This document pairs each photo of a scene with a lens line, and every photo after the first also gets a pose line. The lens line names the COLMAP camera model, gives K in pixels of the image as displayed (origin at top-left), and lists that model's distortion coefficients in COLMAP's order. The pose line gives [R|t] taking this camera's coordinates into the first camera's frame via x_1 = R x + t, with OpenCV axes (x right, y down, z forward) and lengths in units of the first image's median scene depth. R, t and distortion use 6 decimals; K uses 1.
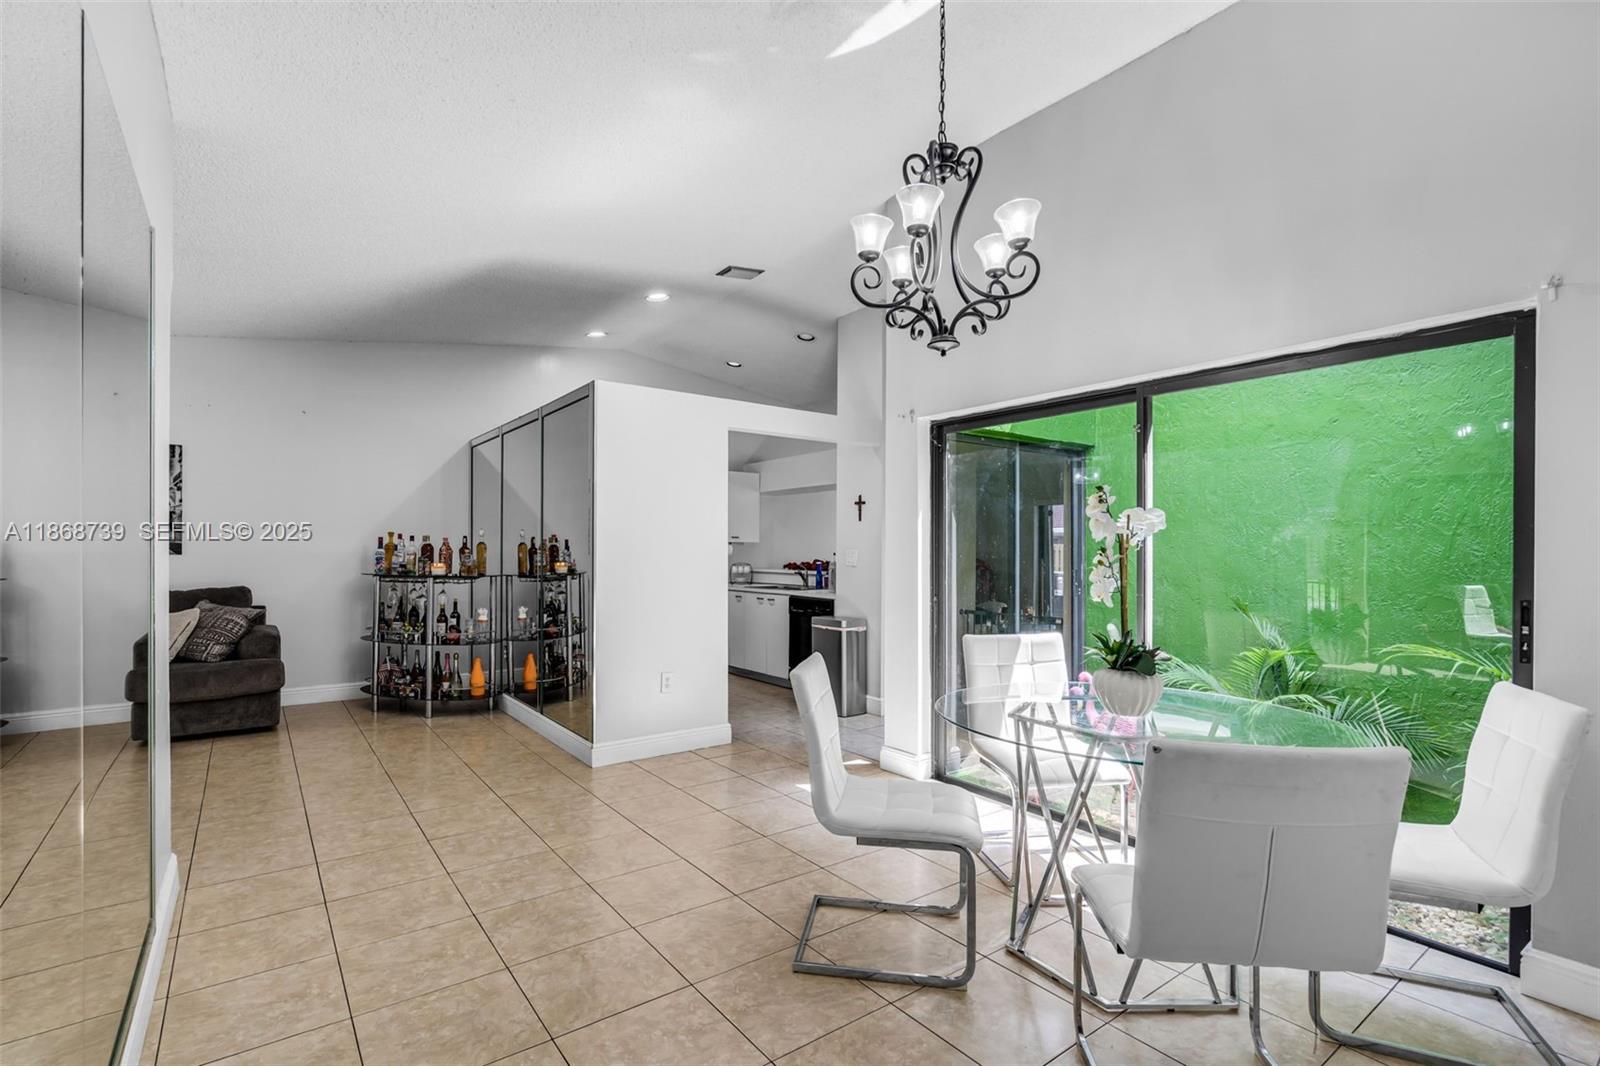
lens RADIAL K [[730.1, 0, 799.3], [0, 730.1, 543.1], [0, 0, 1]] dist [-0.005386, -0.001740]
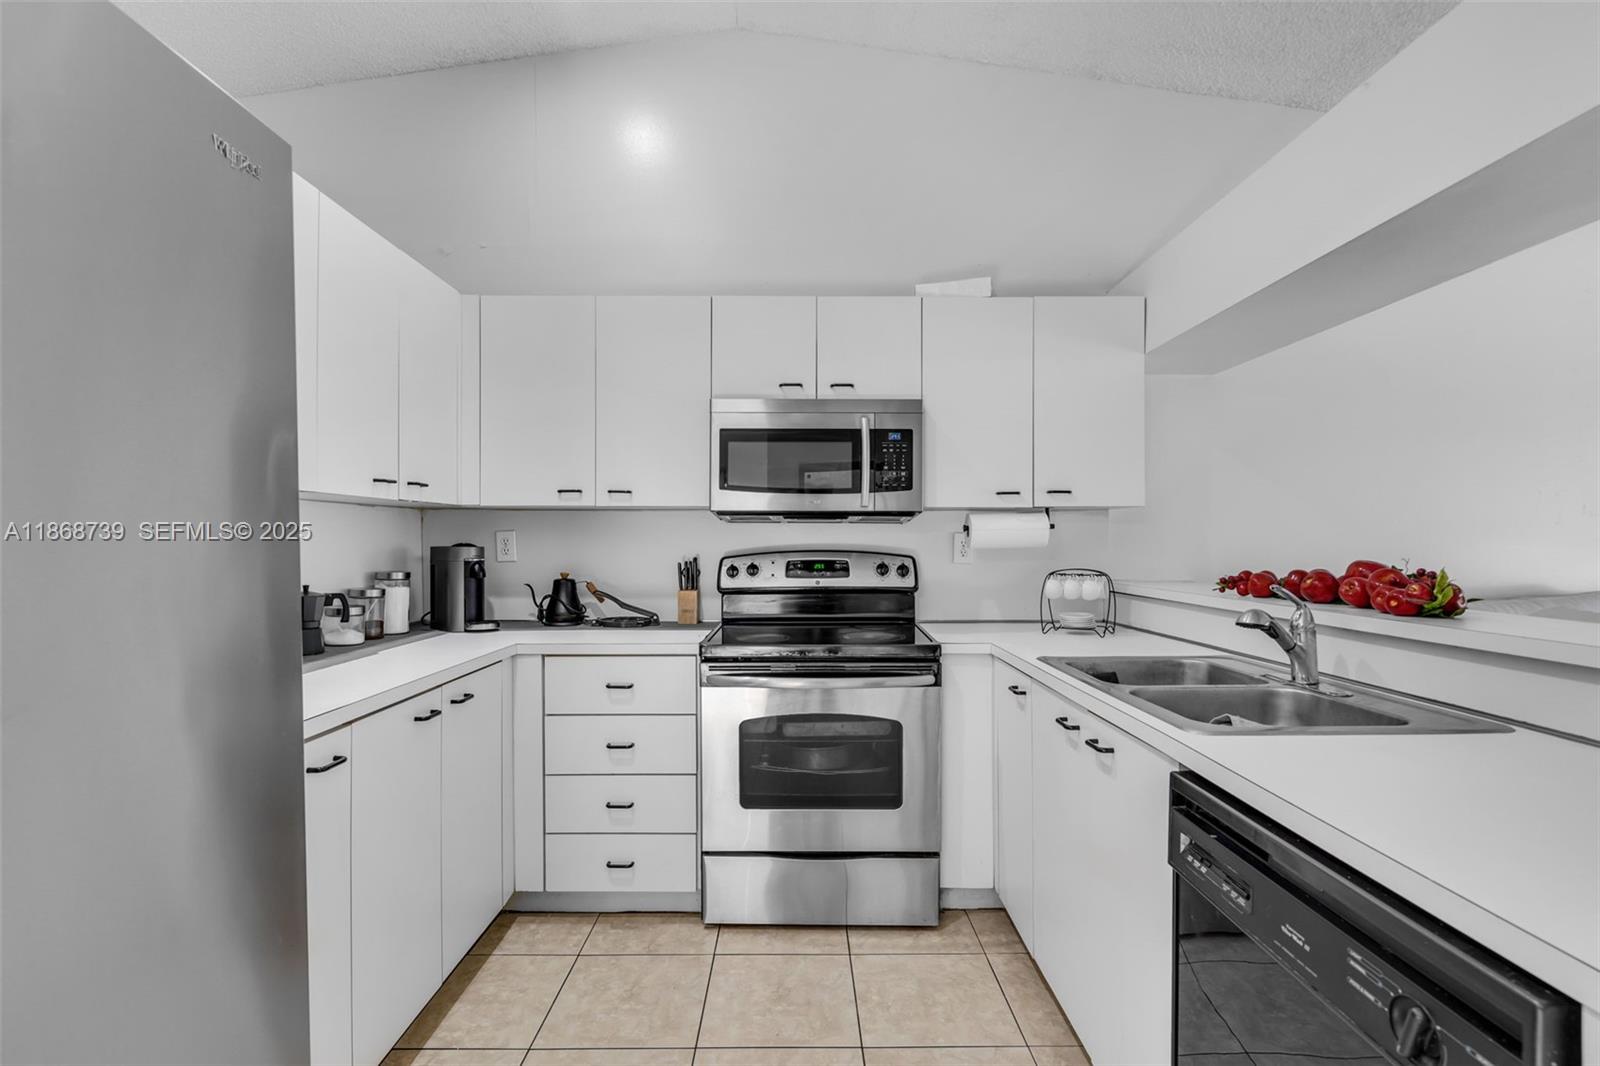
lens RADIAL K [[730.1, 0, 795.5], [0, 730.1, 539.4], [0, 0, 1]] dist [-0.005386, -0.001740]
pose [[0.799004, -0.004530, -0.601309, 0.017462], [0.003267, 0.999990, -0.003193, 0.014593], [0.601317, 0.000587, 0.799010, 0.665329]]
